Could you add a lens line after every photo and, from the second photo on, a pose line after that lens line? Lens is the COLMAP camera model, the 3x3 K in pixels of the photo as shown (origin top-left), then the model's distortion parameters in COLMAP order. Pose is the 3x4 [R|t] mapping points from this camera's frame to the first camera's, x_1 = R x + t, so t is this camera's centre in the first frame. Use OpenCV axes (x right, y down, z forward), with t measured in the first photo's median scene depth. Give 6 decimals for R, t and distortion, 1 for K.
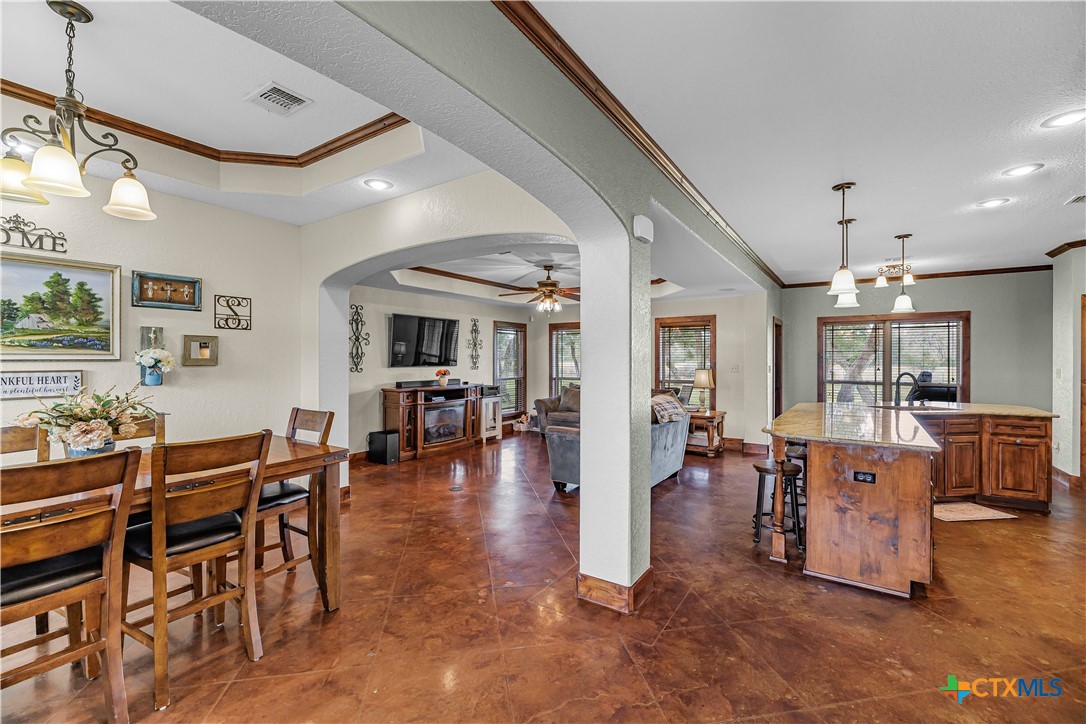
lens RADIAL K [[451.2, 0, 544.5], [0, 451.2, 360.3], [0, 0, 1]] dist [0.001352, -0.000052]
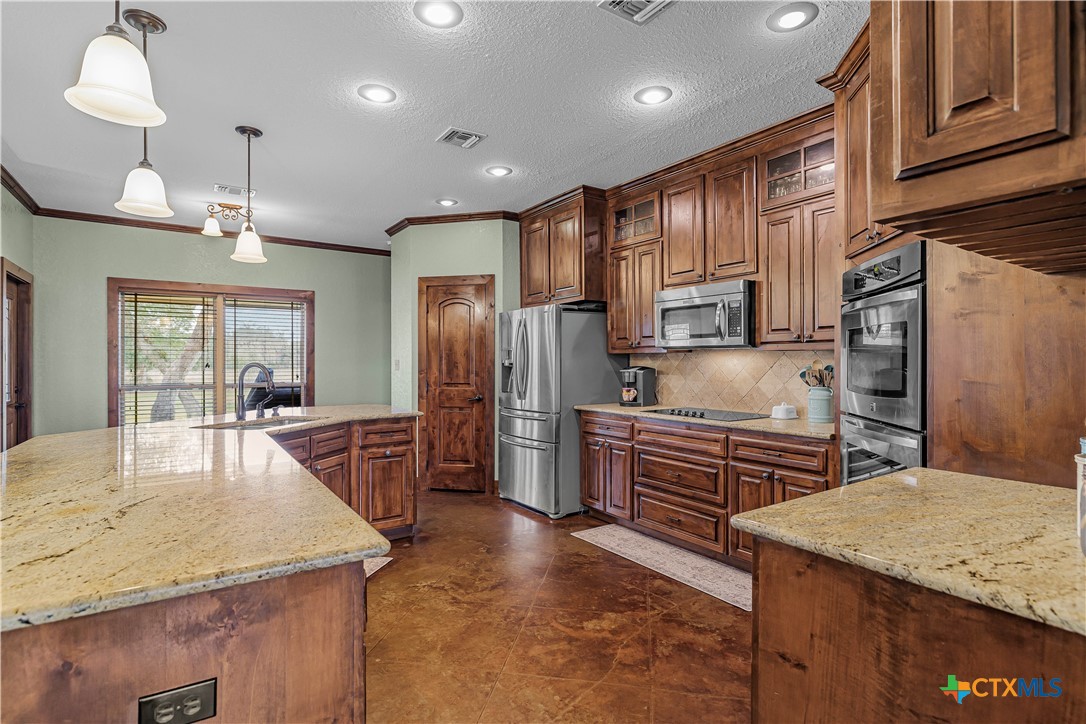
lens RADIAL K [[532.4, 0, 540.6], [0, 532.4, 357.8], [0, 0, 1]] dist [-0.010560, 0.002160]
pose [[0.360850, 0.006061, 0.932604, 0.170326], [0.008577, 0.999915, -0.009817, 0.018278], [-0.932584, 0.011542, 0.360767, 0.235927]]
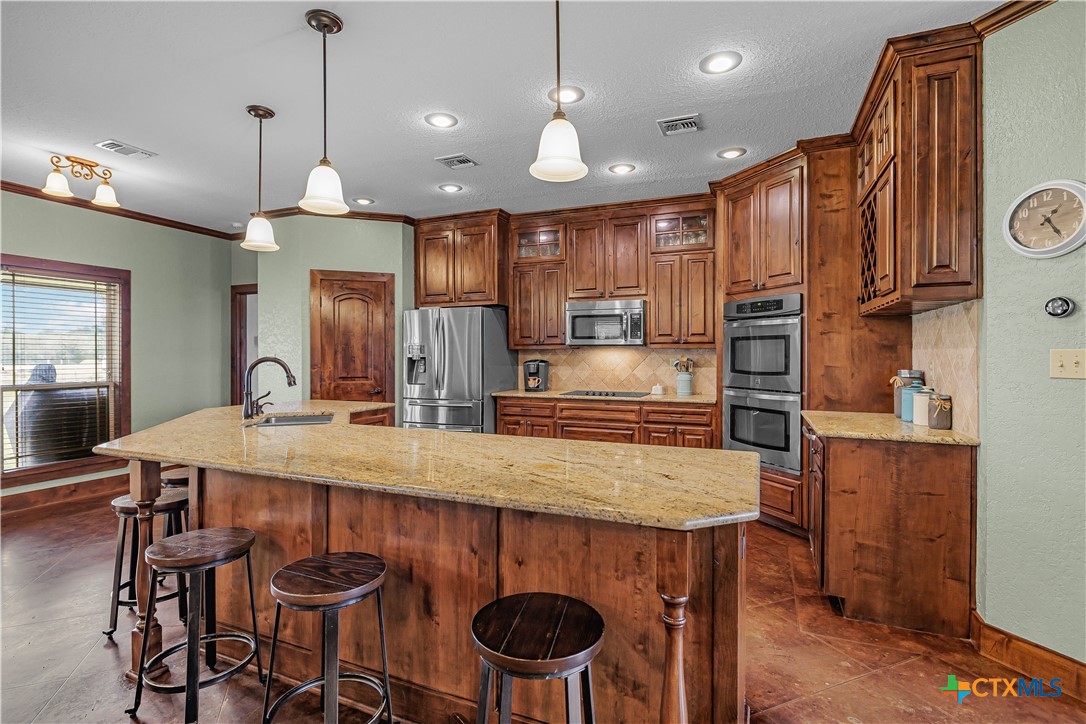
lens RADIAL K [[516.8, 0, 542.9], [0, 516.8, 354.7], [0, 0, 1]] dist [-0.010007, 0.000125]
pose [[-0.204125, 0.000697, 0.978944, 0.064254], [0.008477, 0.999964, 0.001055, 0.015457], [-0.978908, 0.008514, -0.204124, 0.467533]]
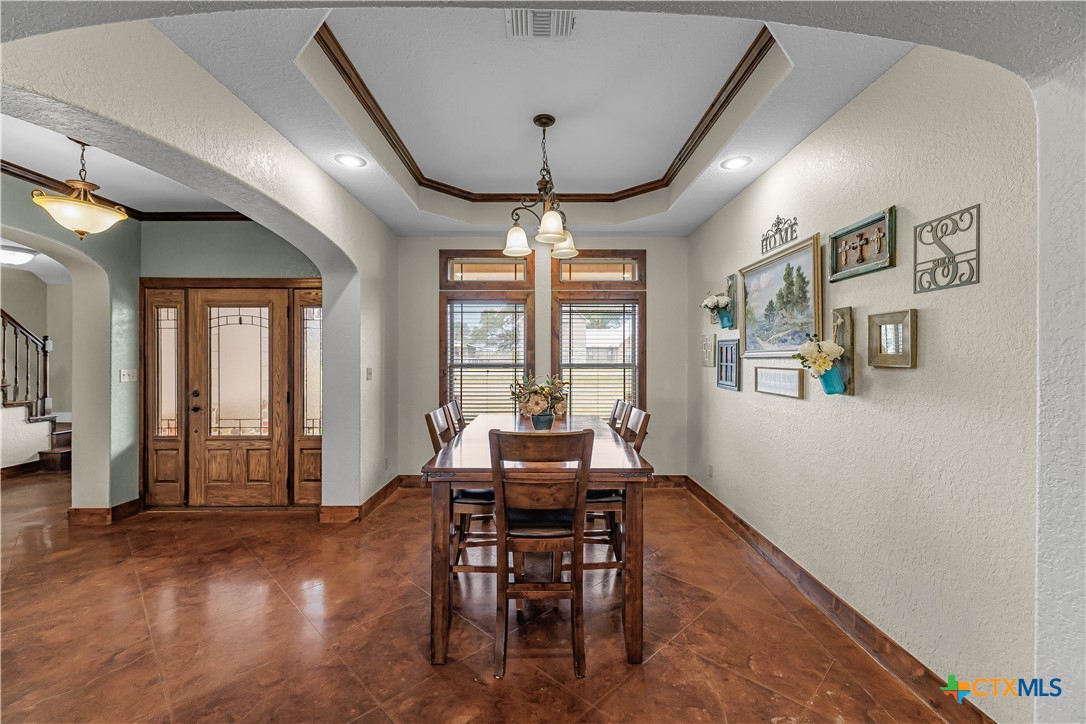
lens RADIAL K [[451.2, 0, 545.0], [0, 451.2, 356.9], [0, 0, 1]] dist [0.001352, -0.000052]
pose [[-0.825844, -0.007783, -0.563845, -0.053038], [-0.010176, 0.999948, 0.001102, 0.001339], [0.563807, 0.006648, -0.825880, 0.563722]]
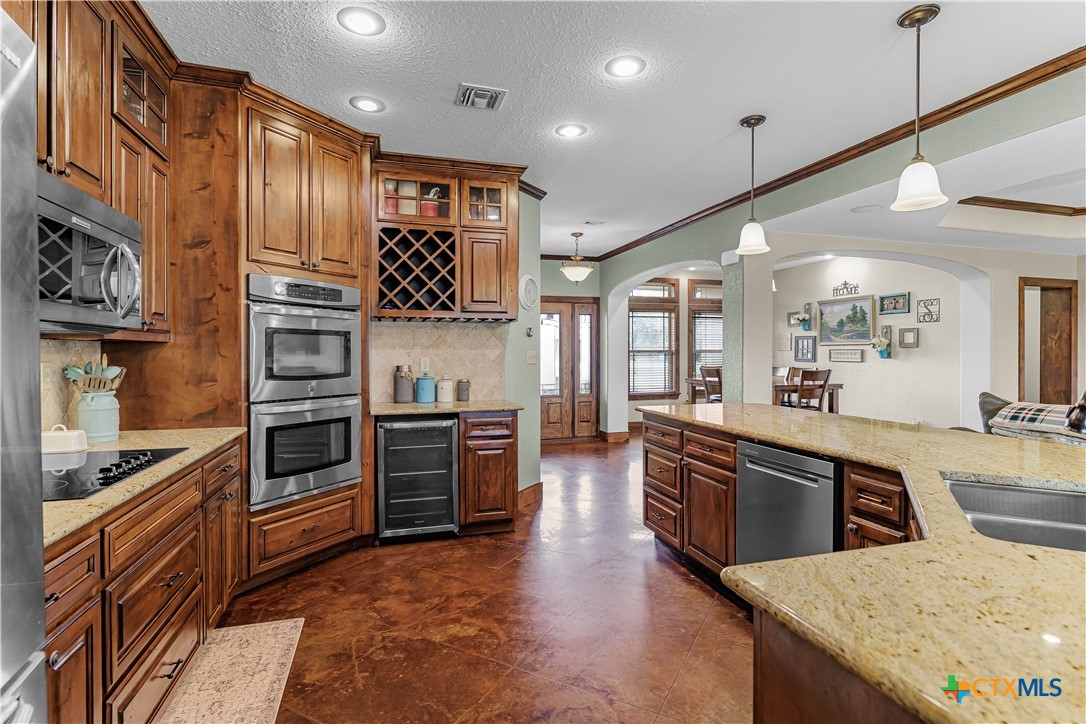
lens RADIAL K [[532.4, 0, 539.2], [0, 532.4, 355.4], [0, 0, 1]] dist [-0.010560, 0.002160]
pose [[-0.633299, 0.003557, -0.773899, 0.687797], [-0.007212, 0.999919, 0.010498, 0.013605], [0.773873, 0.012230, -0.633222, 0.545744]]
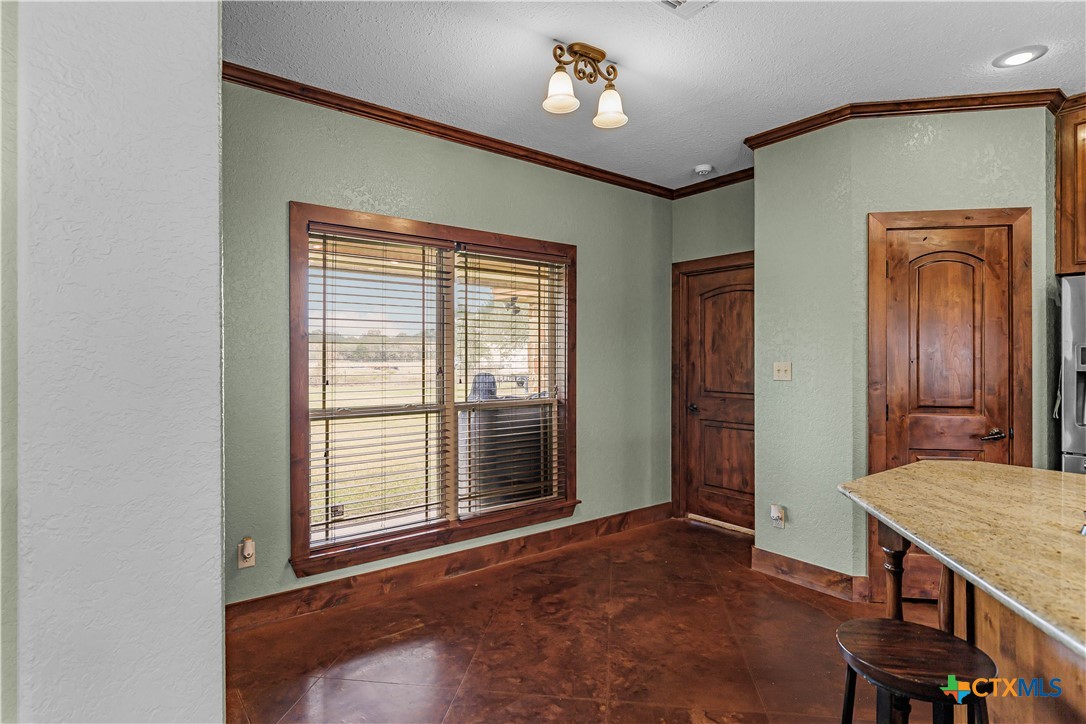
lens RADIAL K [[575.2, 0, 544.8], [0, 575.2, 356.1], [0, 0, 1]] dist [0.005788, 0.001613]
pose [[0.308471, -0.001326, 0.951233, 0.289168], [0.006366, 0.999980, -0.000671, 0.006866], [-0.951212, 0.006263, 0.308473, 0.703554]]
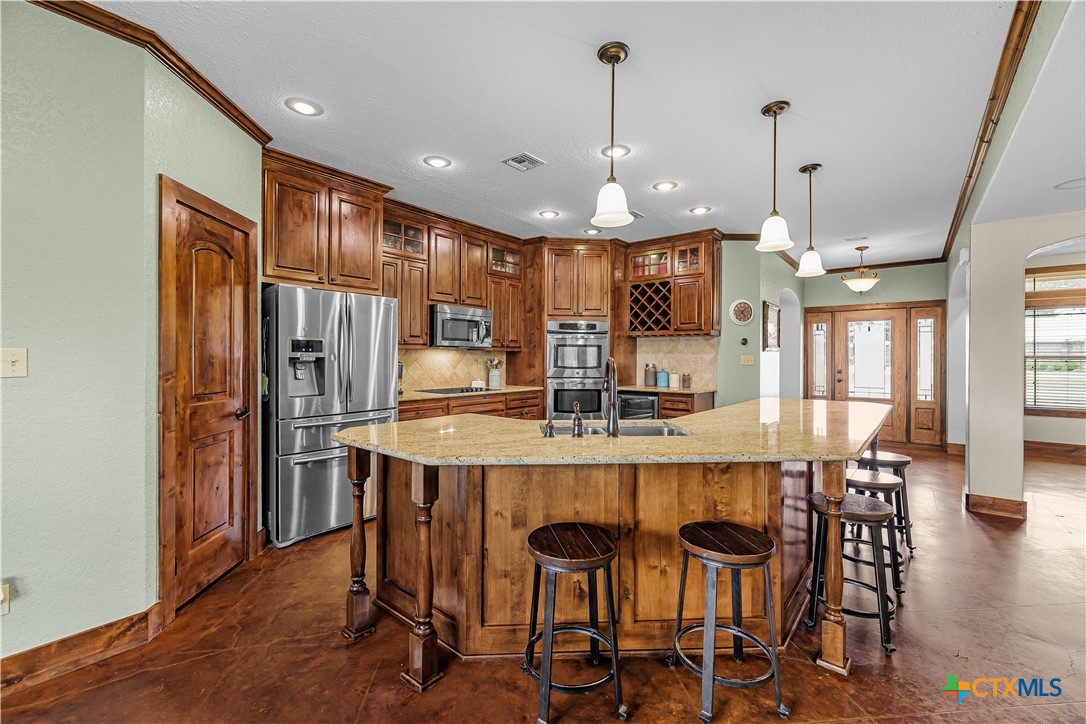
lens RADIAL K [[451.2, 0, 541.2], [0, 451.2, 357.9], [0, 0, 1]] dist [0.001352, -0.000052]
pose [[-0.995975, -0.005707, 0.089450, 0.487420], [-0.004813, 0.999936, 0.010205, 0.013623], [-0.089502, 0.009733, -0.995939, 0.855801]]
